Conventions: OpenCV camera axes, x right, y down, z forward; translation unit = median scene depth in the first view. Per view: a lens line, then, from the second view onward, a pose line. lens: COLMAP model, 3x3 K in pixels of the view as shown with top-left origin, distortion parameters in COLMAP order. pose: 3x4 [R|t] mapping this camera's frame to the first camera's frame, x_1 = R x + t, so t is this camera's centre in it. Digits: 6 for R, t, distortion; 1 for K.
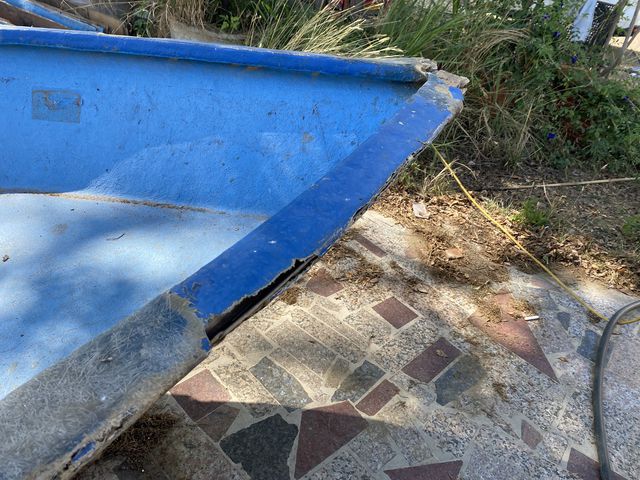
lens RADIAL K [[489.0, 0, 320.4], [0, 489.0, 241.0], [0, 0, 1]] dist [0.016940, -0.012992]
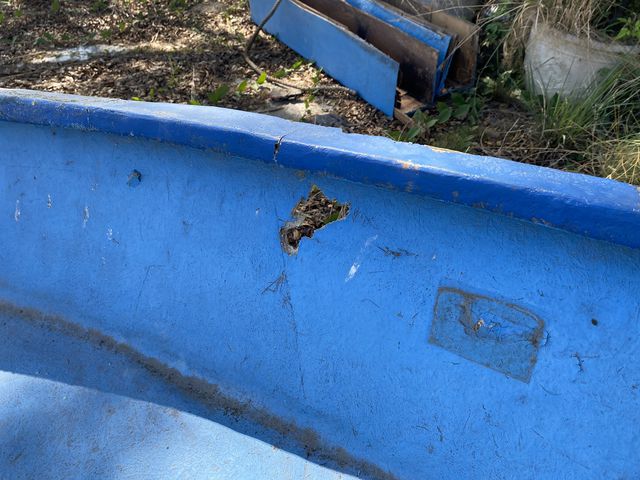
lens RADIAL K [[489.0, 0, 319.1], [0, 489.0, 239.5], [0, 0, 1]] dist [0.016940, -0.012992]
pose [[0.861907, 0.215107, -0.459179, -0.477819], [-0.193473, 0.976561, 0.094320, -0.370766], [0.468706, 0.007544, 0.883322, 0.525296]]
